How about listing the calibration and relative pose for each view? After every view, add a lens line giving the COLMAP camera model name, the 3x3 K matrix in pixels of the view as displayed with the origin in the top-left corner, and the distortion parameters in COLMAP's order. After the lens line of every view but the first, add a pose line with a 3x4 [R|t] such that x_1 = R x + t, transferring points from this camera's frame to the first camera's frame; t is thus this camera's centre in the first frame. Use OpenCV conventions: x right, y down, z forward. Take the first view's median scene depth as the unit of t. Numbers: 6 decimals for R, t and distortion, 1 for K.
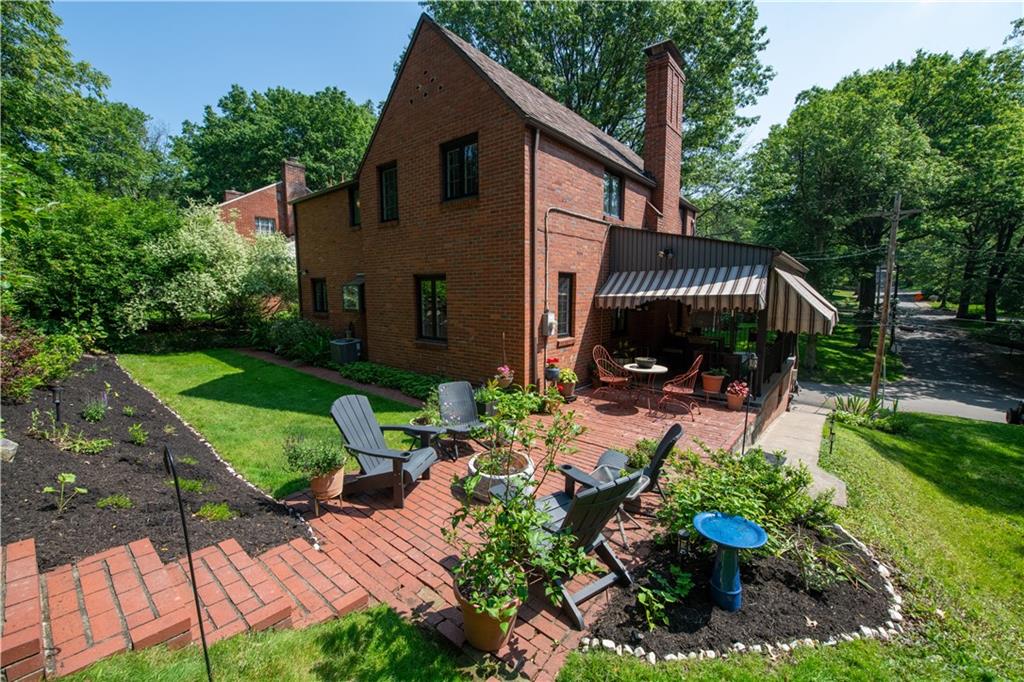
lens RADIAL K [[403.8, 0, 519.5], [0, 403.8, 339.3], [0, 0, 1]] dist [0.009528, -0.002461]
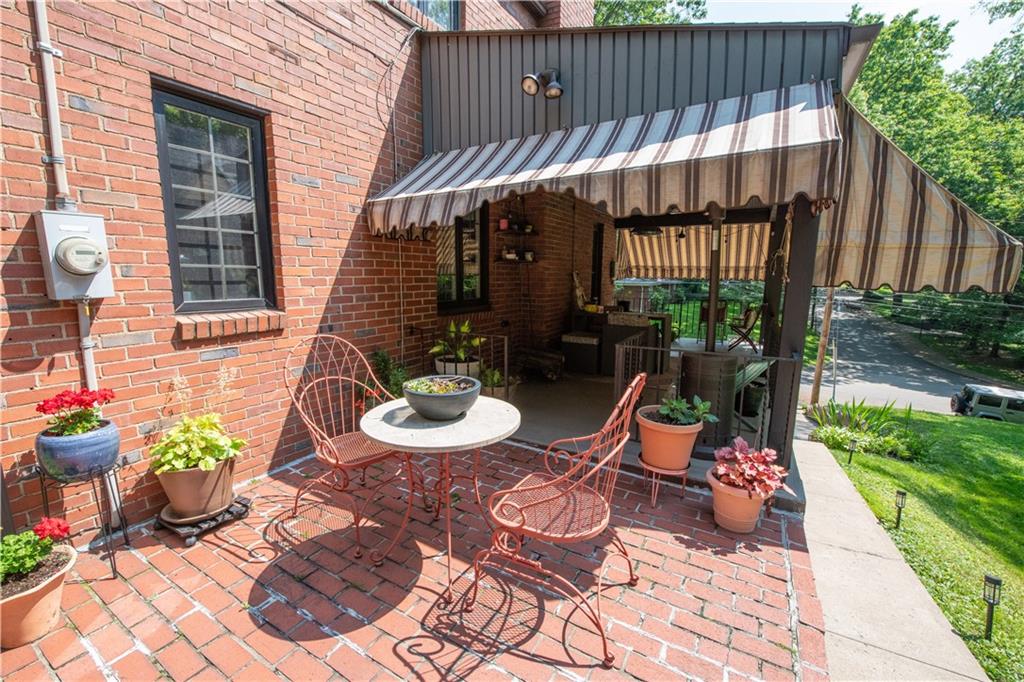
lens RADIAL K [[420.4, 0, 505.8], [0, 420.4, 335.1], [0, 0, 1]] dist [0.001862, 0.000472]
pose [[0.990623, -0.013909, 0.135911, 0.264848], [0.010171, 0.999552, 0.028165, 0.007178], [-0.136242, -0.026519, 0.990321, 0.601820]]
